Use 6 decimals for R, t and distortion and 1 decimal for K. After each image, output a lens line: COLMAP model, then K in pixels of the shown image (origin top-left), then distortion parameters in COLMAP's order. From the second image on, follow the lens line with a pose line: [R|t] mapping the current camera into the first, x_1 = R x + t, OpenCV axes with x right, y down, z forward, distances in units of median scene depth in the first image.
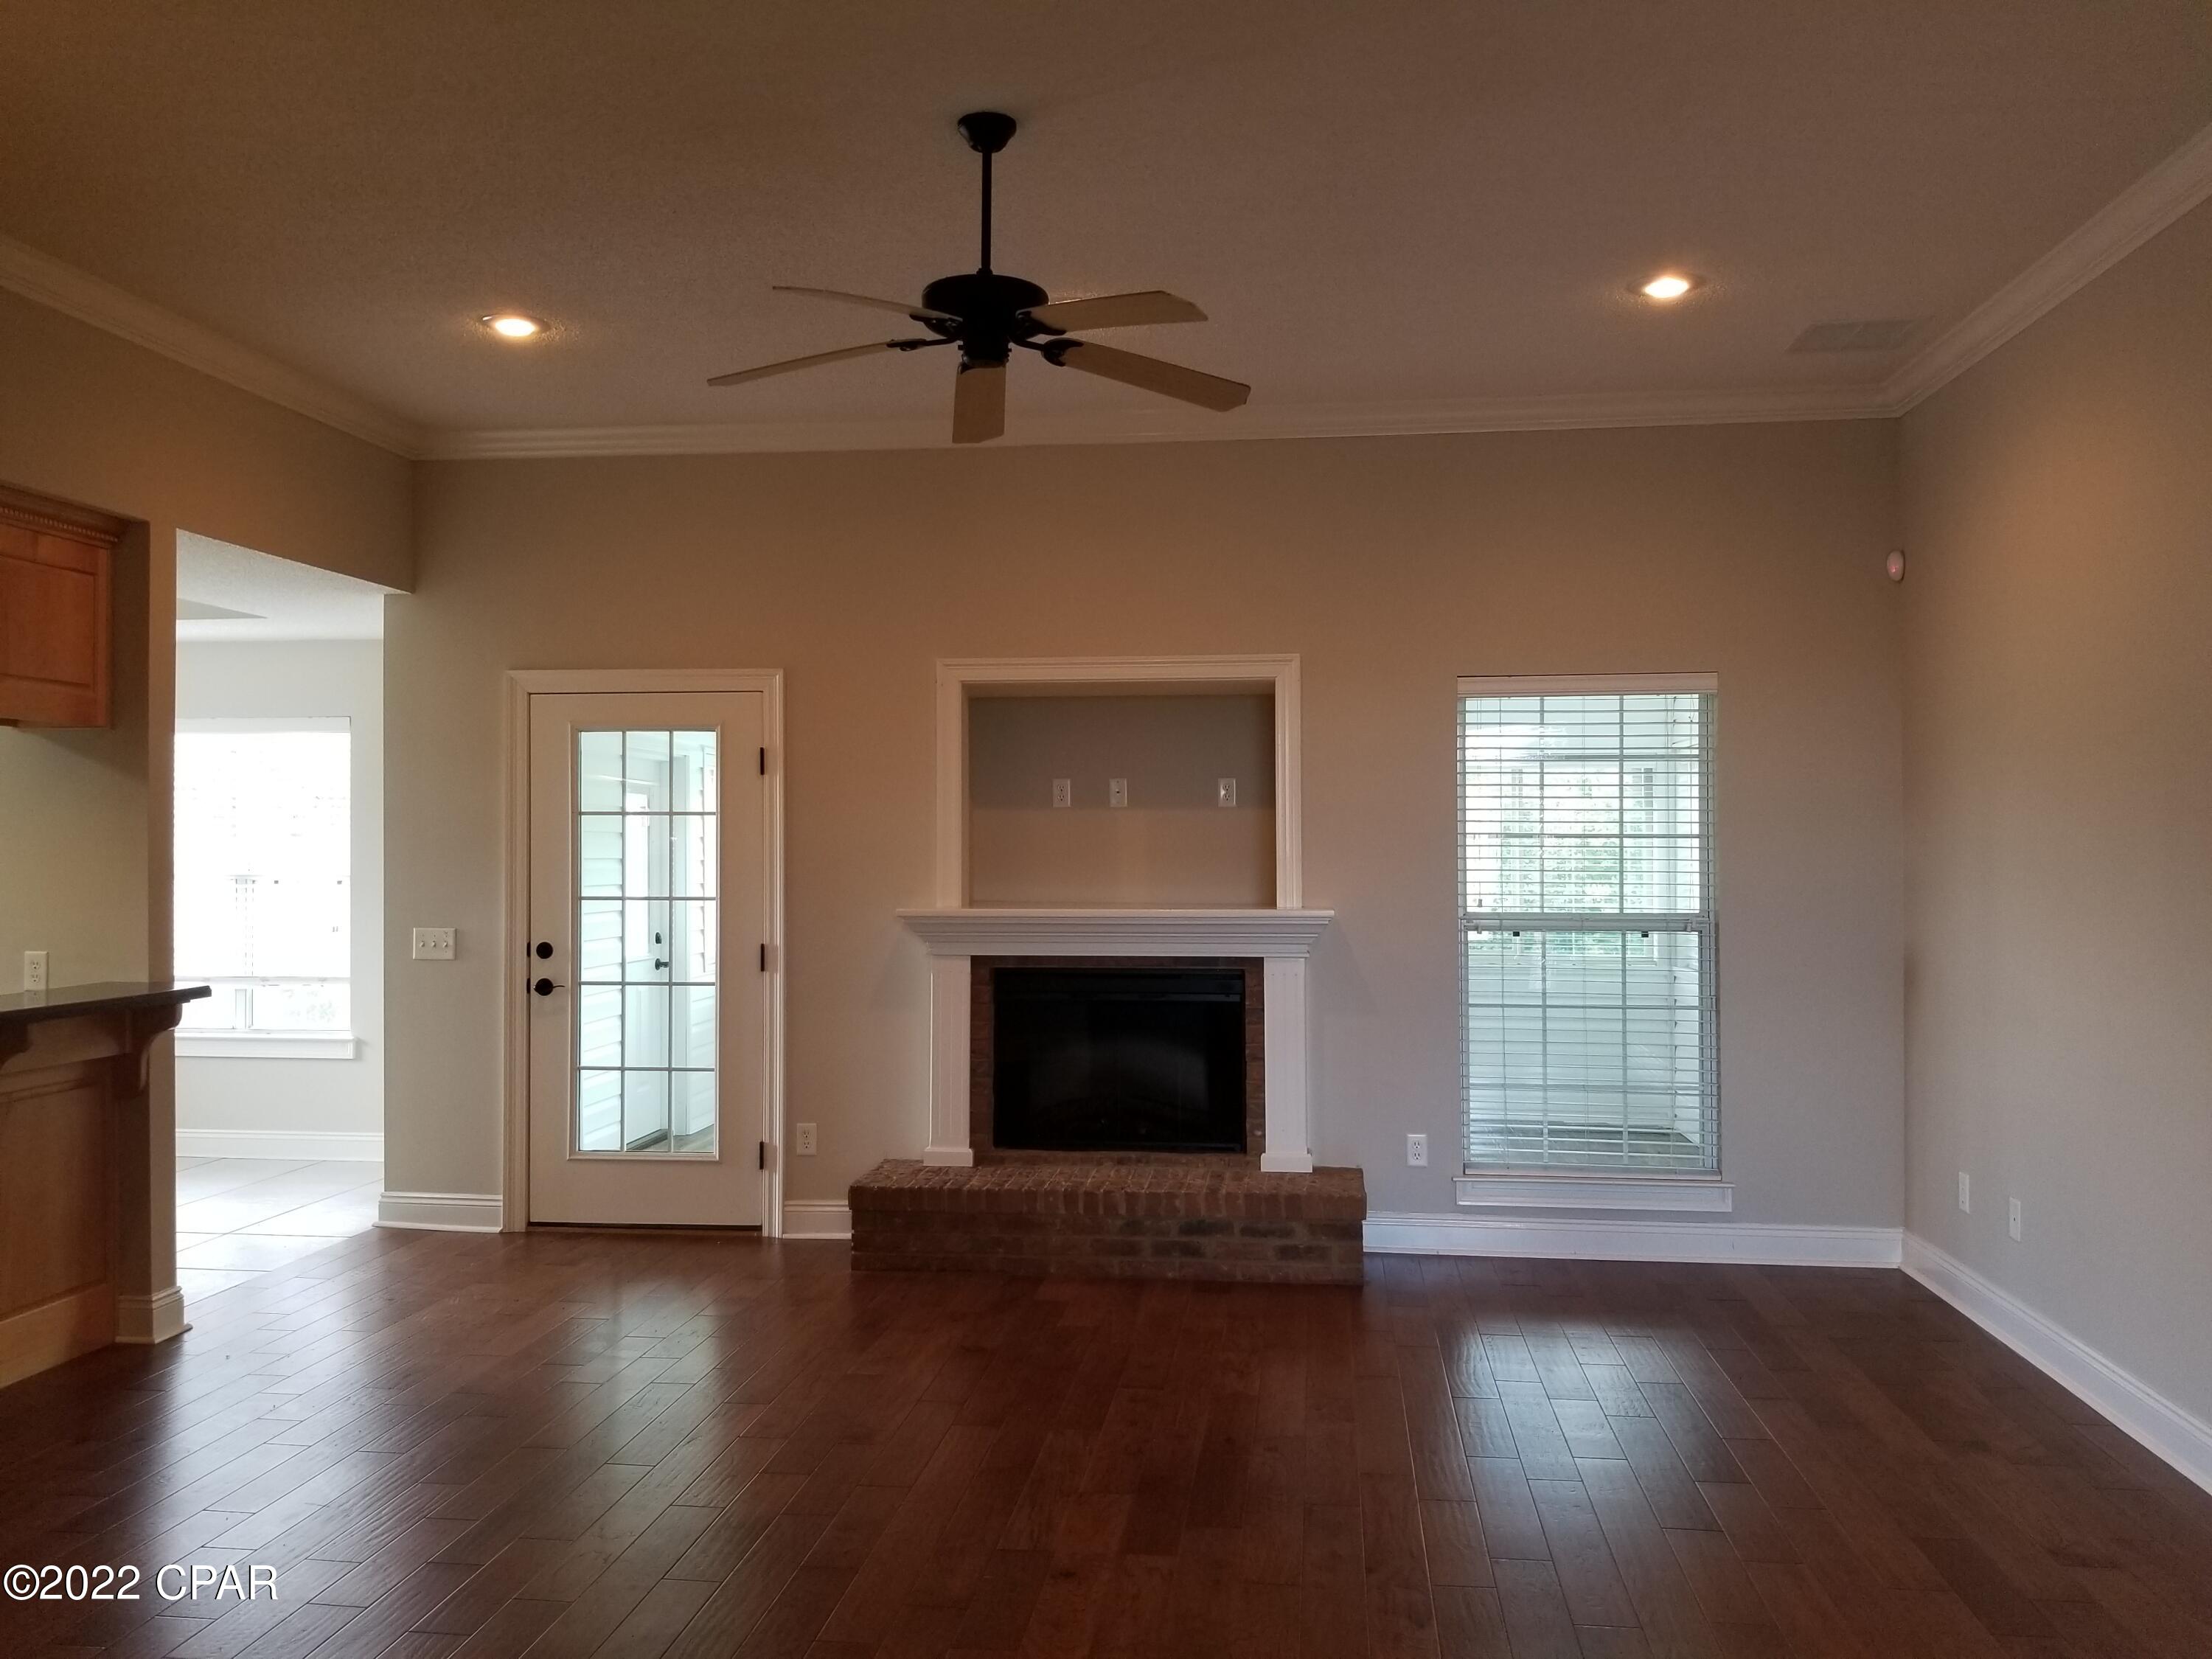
lens RADIAL K [[1736.5, 0, 1111.3], [0, 1736.5, 830.9], [0, 0, 1]] dist [0.014748, -0.019056]
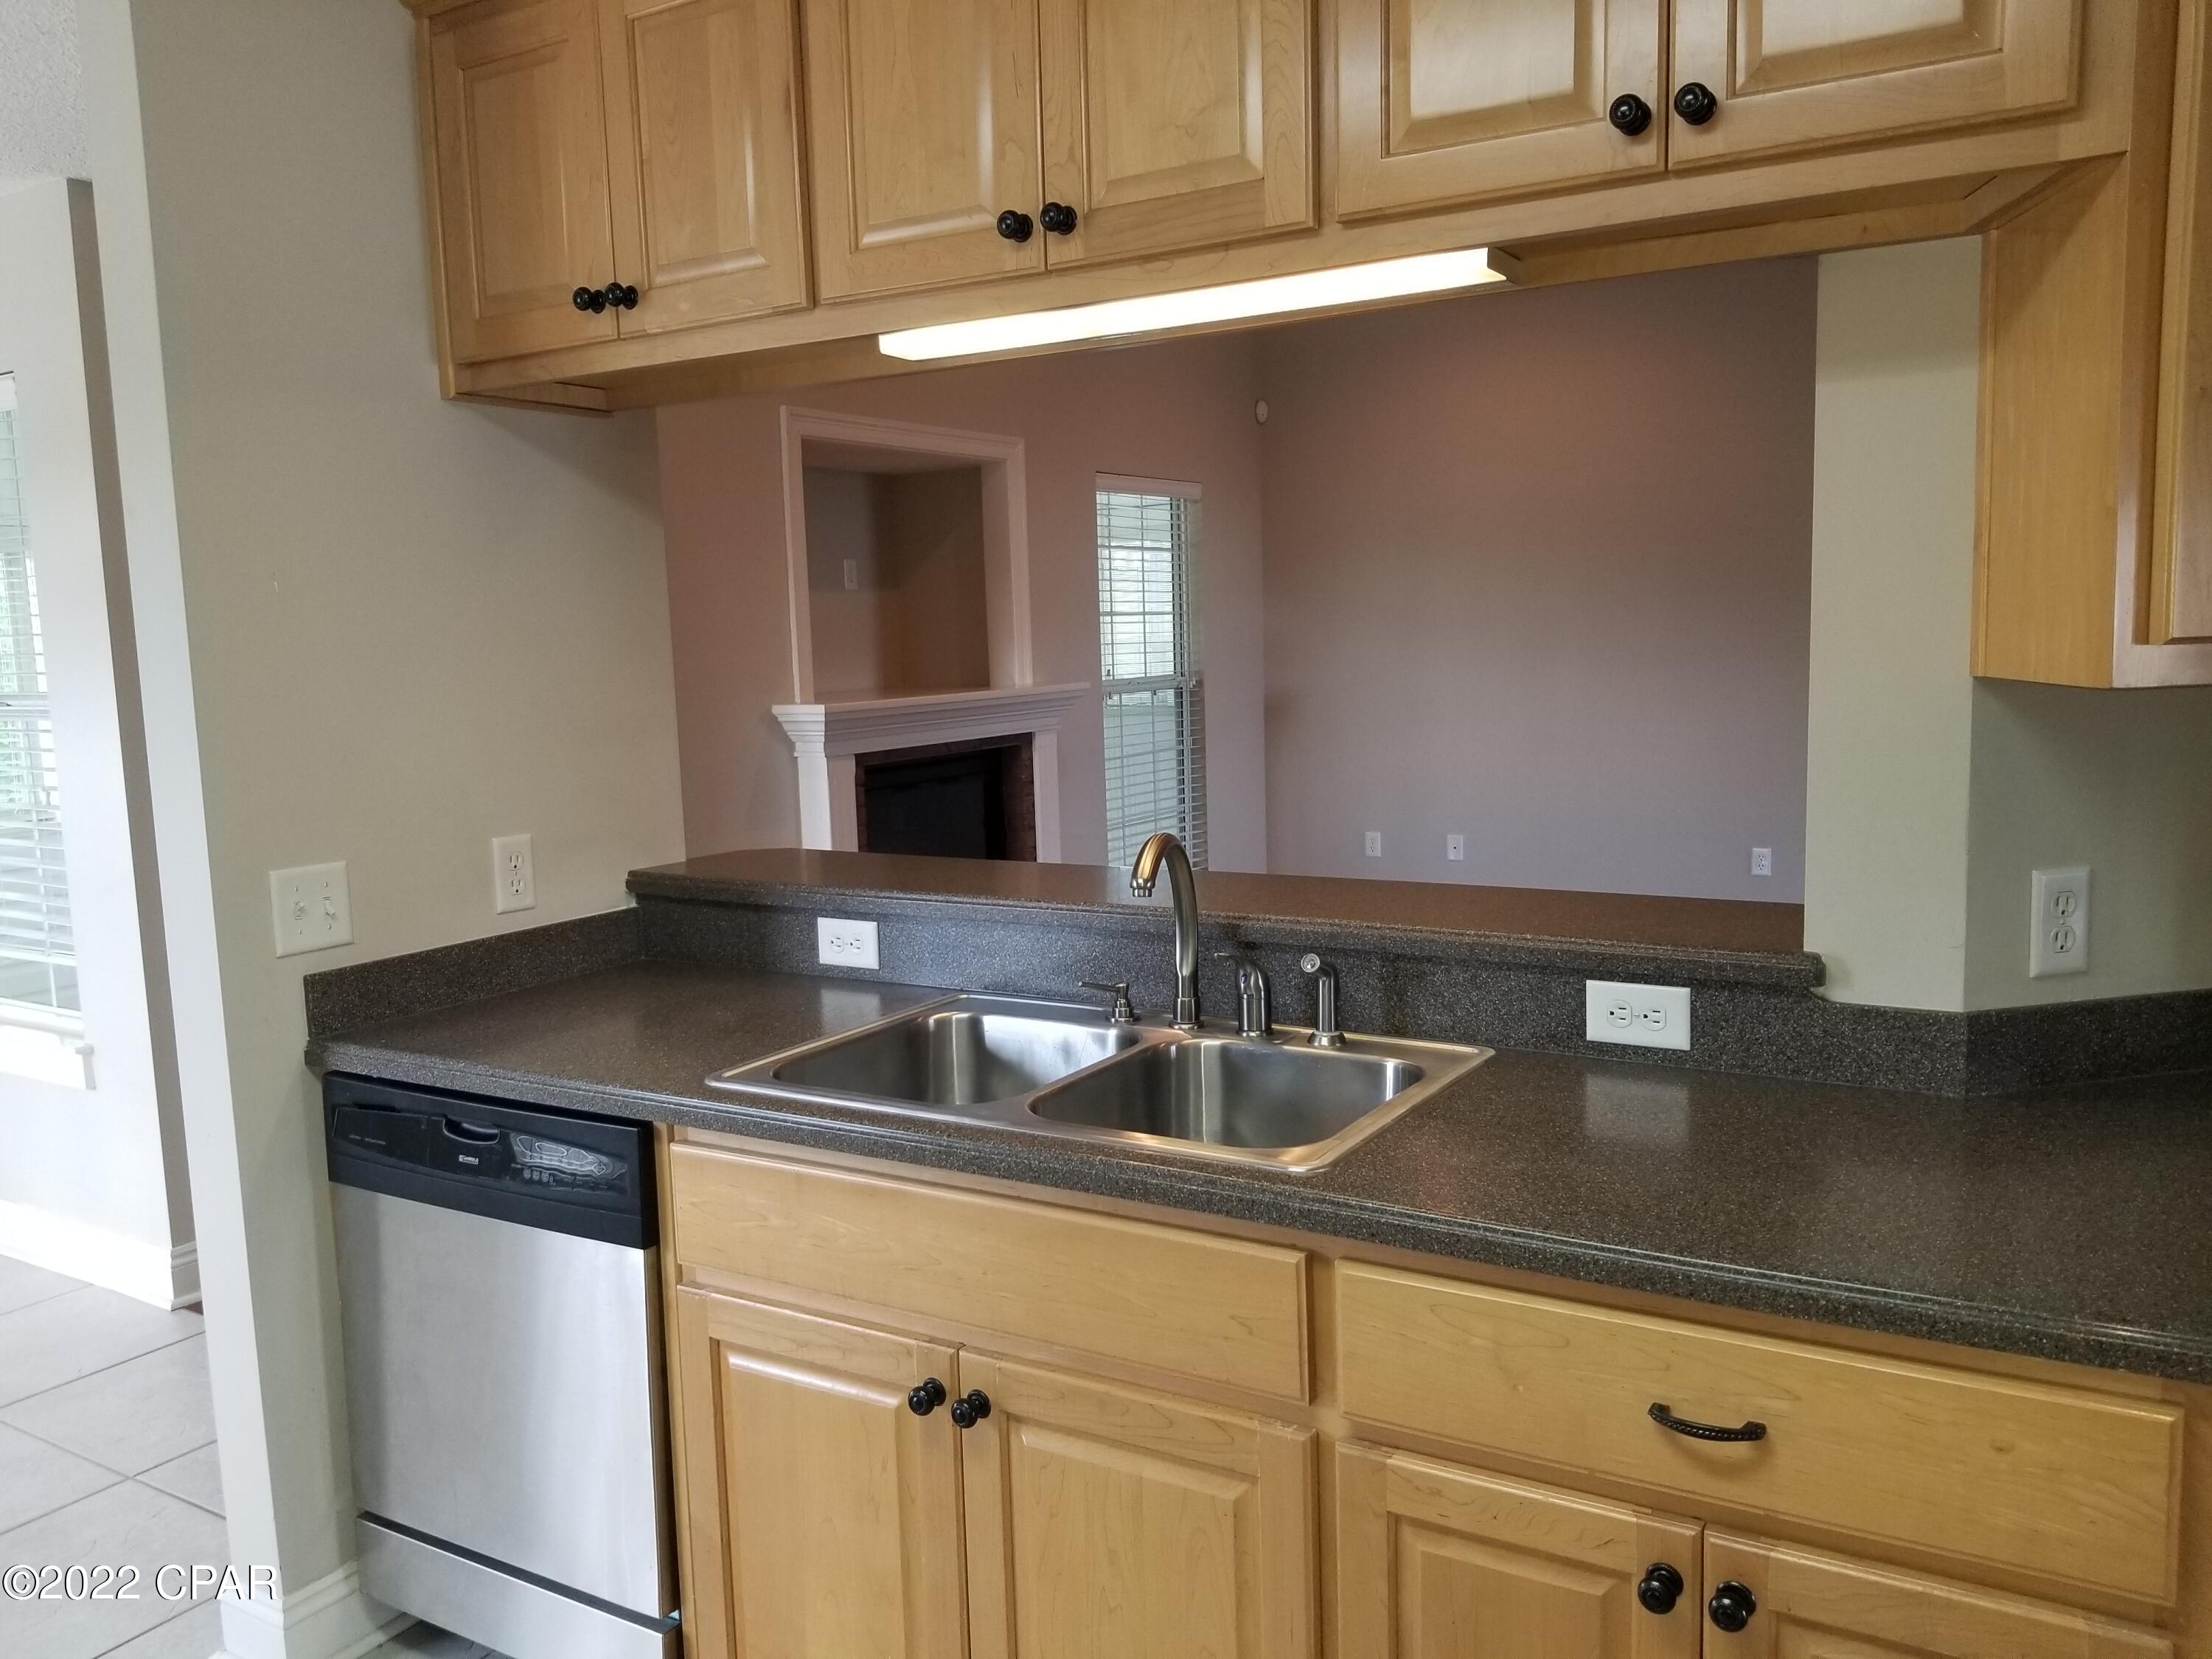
lens RADIAL K [[1736.5, 0, 1106.1], [0, 1736.5, 829.2], [0, 0, 1]] dist [0.014748, -0.019056]
pose [[0.418513, -0.116915, 0.900654, -0.830006], [0.021432, 0.992675, 0.118901, 0.007652], [-0.907958, -0.030459, 0.417953, 0.514555]]
